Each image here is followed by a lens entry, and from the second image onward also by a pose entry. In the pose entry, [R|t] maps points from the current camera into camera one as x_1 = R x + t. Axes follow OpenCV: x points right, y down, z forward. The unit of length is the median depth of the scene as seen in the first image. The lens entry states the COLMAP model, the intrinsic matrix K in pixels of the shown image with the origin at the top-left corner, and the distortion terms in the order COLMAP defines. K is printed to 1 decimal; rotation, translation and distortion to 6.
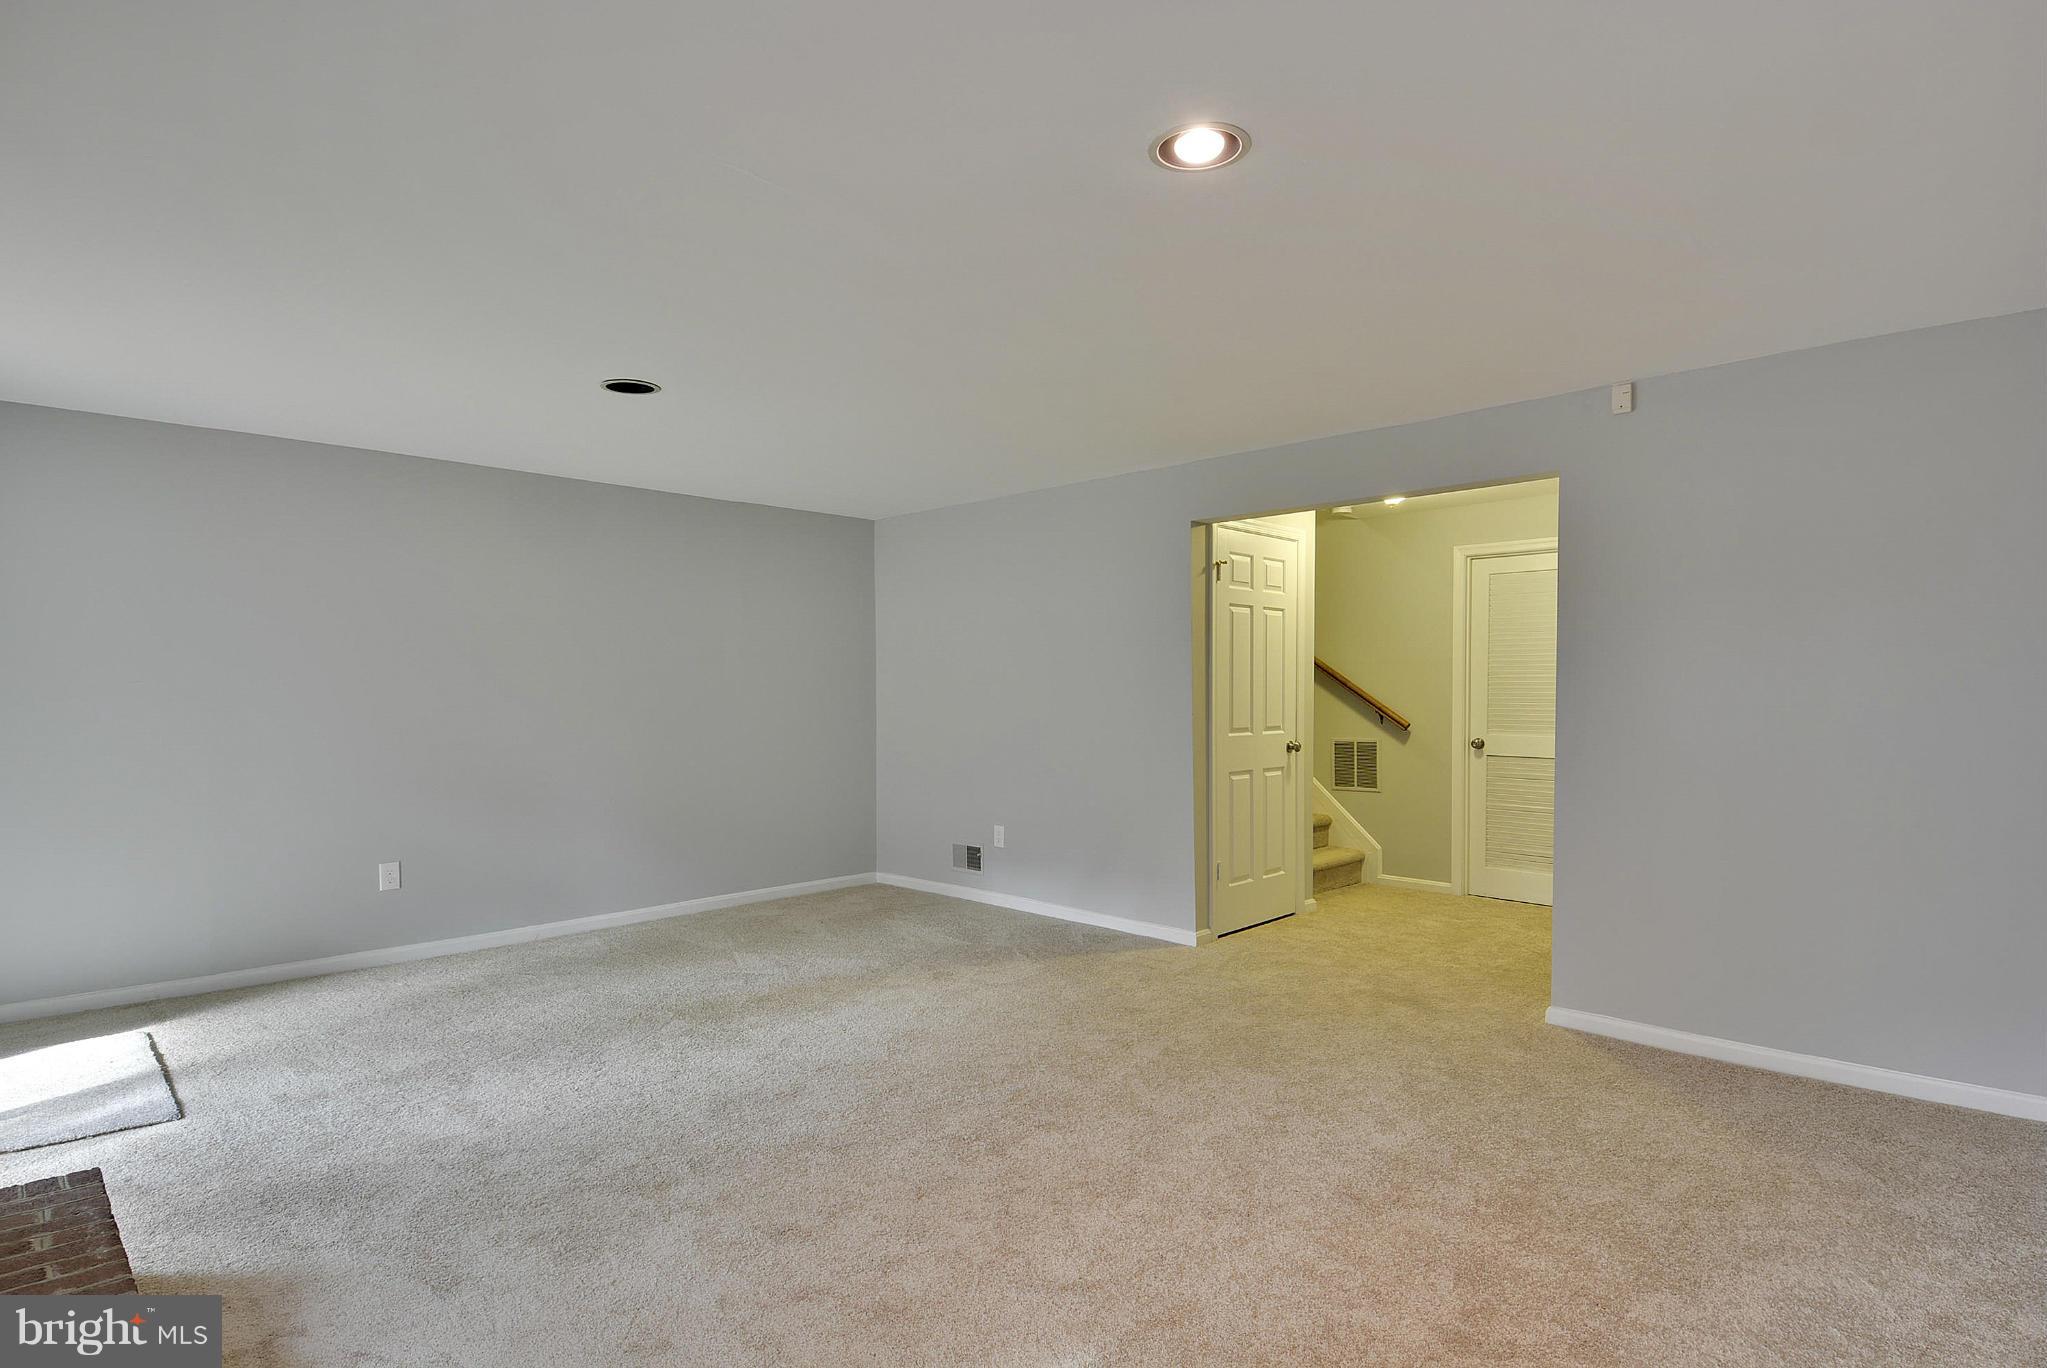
lens RADIAL K [[1068.0, 0, 1023.5], [0, 1068.0, 684.0], [0, 0, 1]] dist [-0.000365, -0.000942]
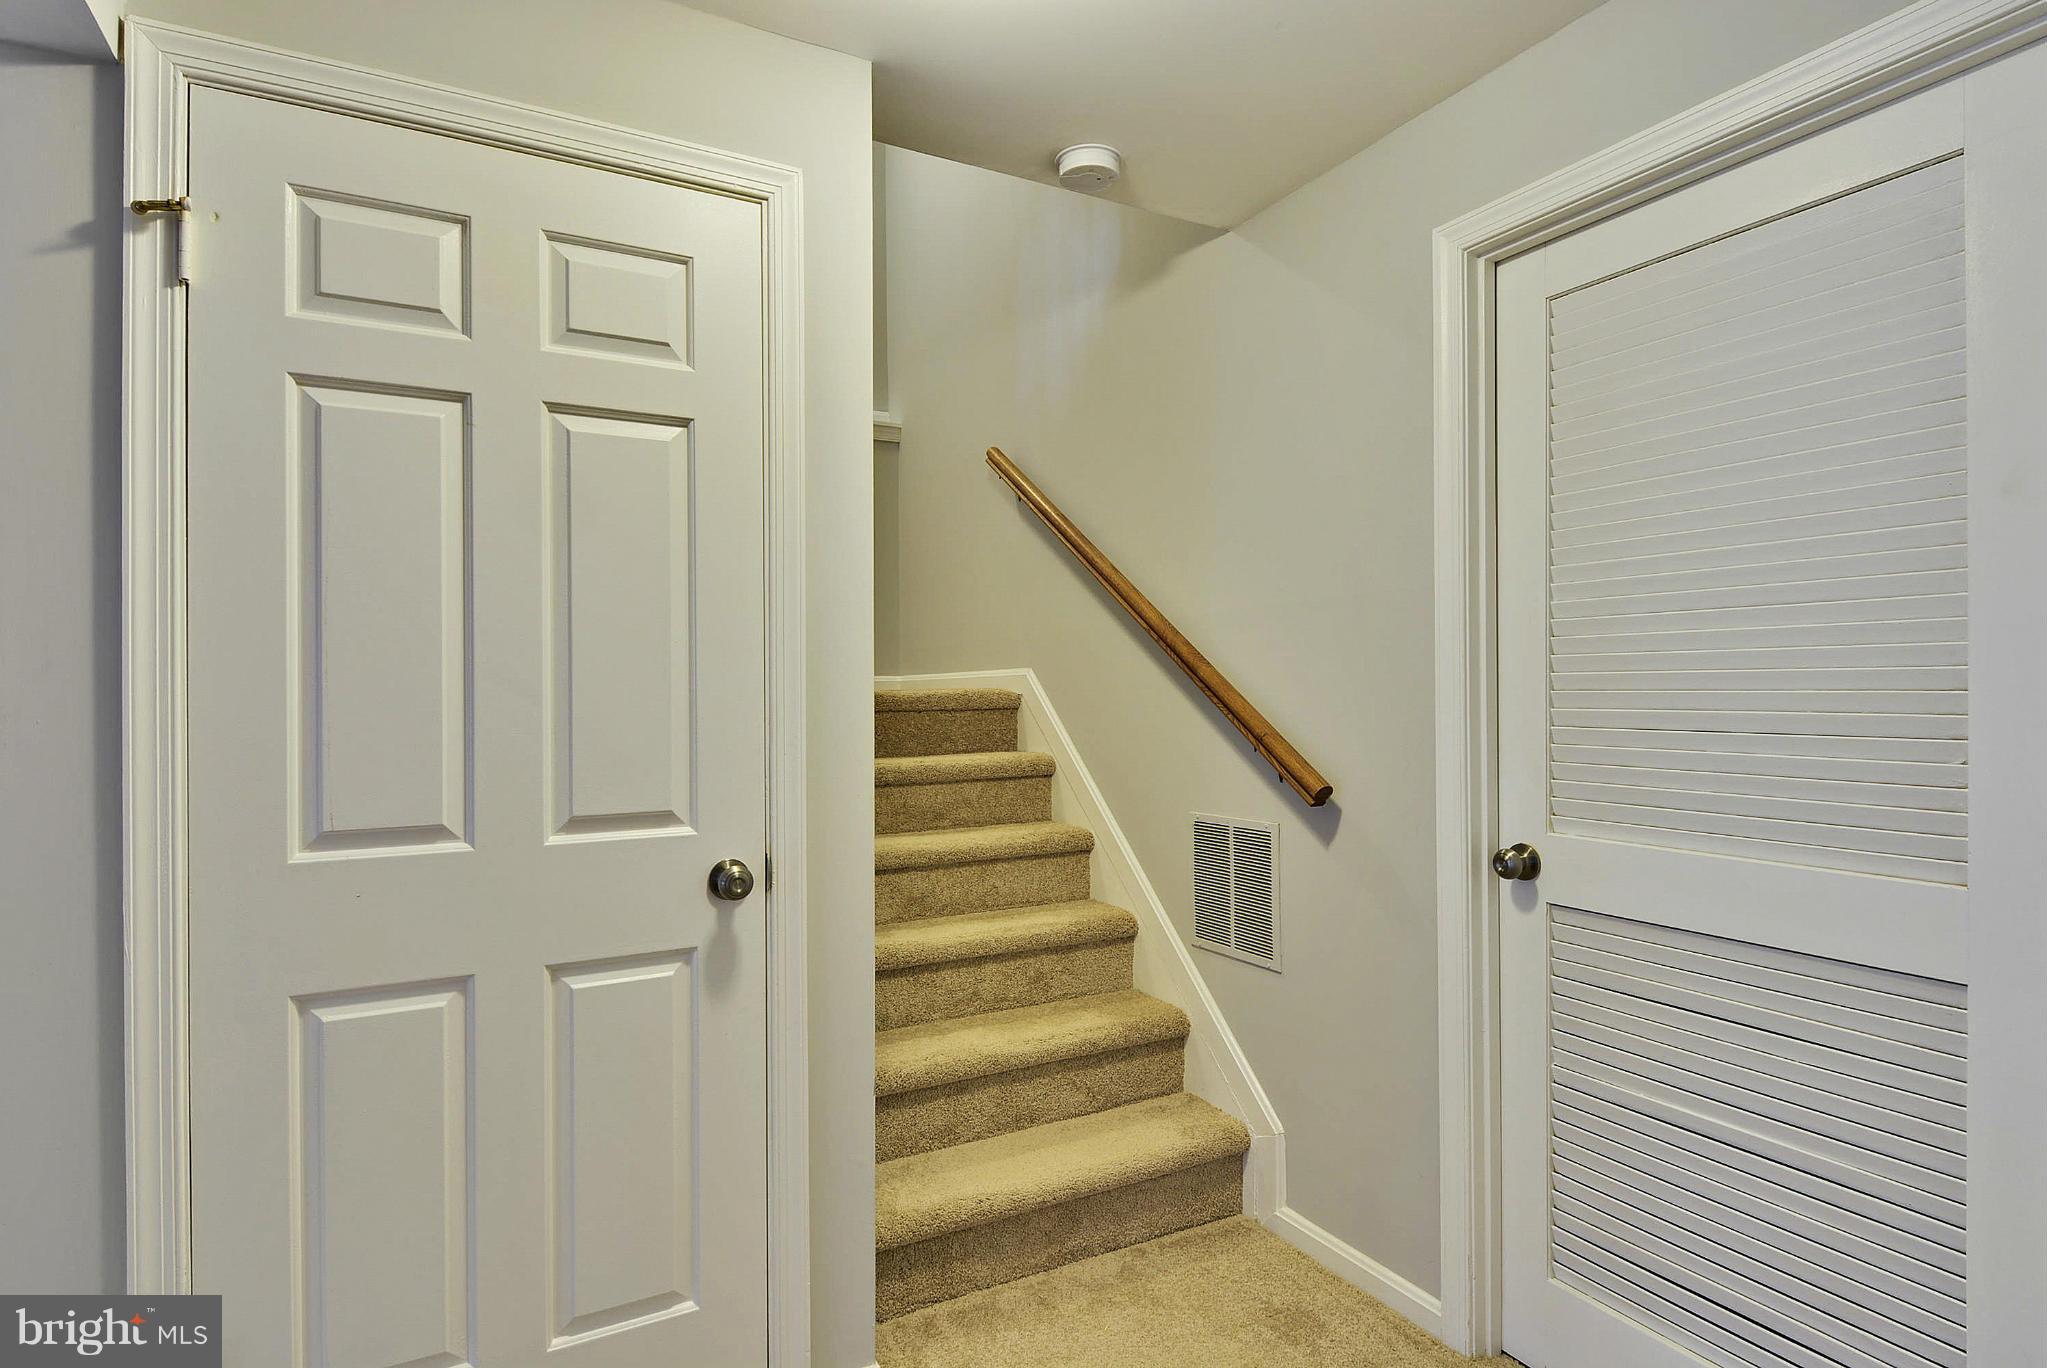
lens RADIAL K [[1068.0, 0, 1023.5], [0, 1068.0, 684.0], [0, 0, 1]] dist [-0.000365, -0.000942]
pose [[0.957961, -0.008806, -0.286763, 0.396575], [0.008794, 0.999960, -0.001330, 0.004724], [0.286763, -0.001248, 0.958001, 0.703927]]
